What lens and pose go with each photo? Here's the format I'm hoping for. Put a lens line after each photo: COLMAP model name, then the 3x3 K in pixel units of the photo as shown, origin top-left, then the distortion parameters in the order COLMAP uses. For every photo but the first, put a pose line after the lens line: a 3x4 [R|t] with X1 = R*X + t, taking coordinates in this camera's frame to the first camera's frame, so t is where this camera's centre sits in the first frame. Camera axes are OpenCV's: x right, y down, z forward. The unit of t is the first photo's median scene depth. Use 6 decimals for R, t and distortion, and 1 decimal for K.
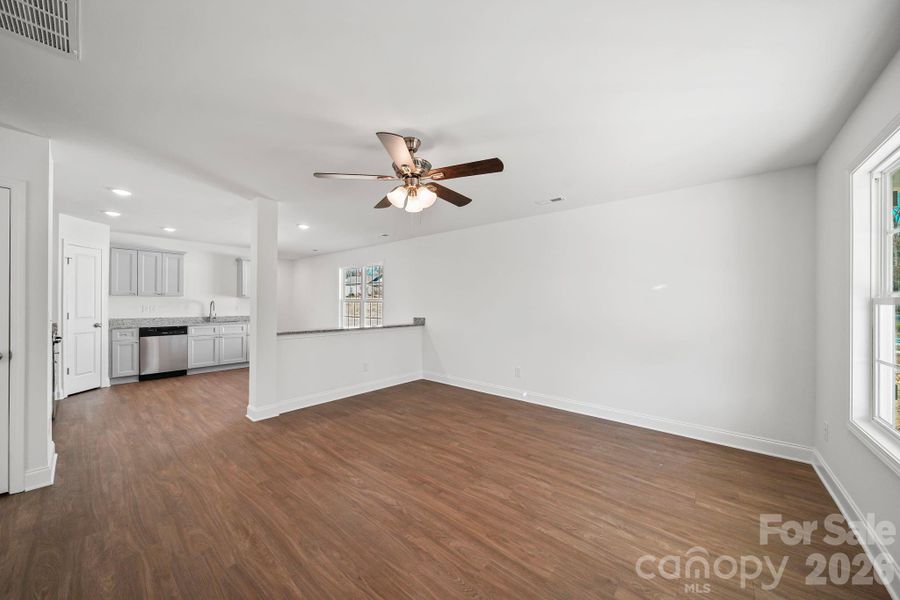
lens RADIAL K [[326.1, 0, 454.4], [0, 326.1, 302.5], [0, 0, 1]] dist [-0.000529, -0.000074]
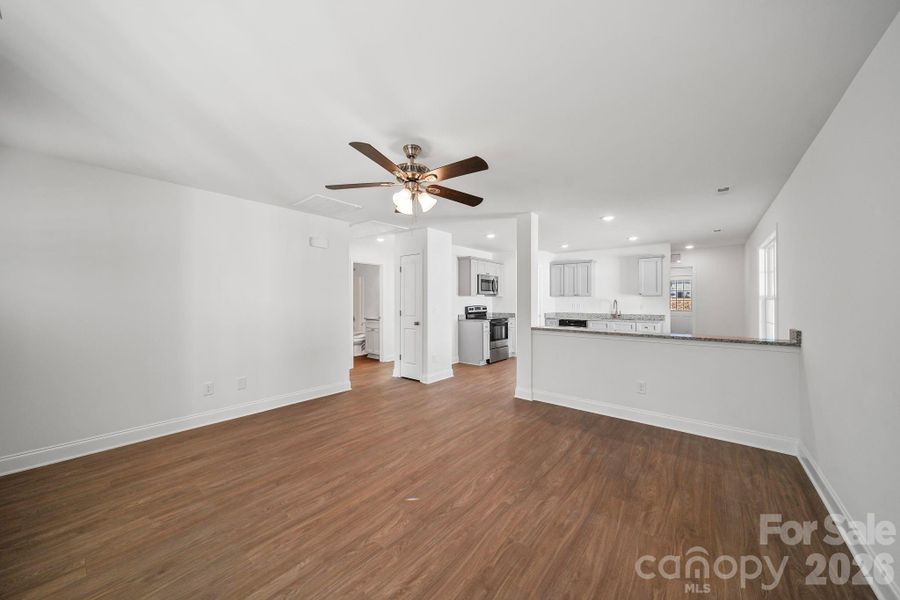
lens RADIAL K [[326.1, 0, 454.4], [0, 326.1, 302.5], [0, 0, 1]] dist [-0.000529, -0.000074]
pose [[-0.017098, 0.000021, -0.999854, 0.718112], [0.002764, 0.999996, -0.000026, 0.006144], [0.999850, -0.002764, -0.017098, 0.905747]]
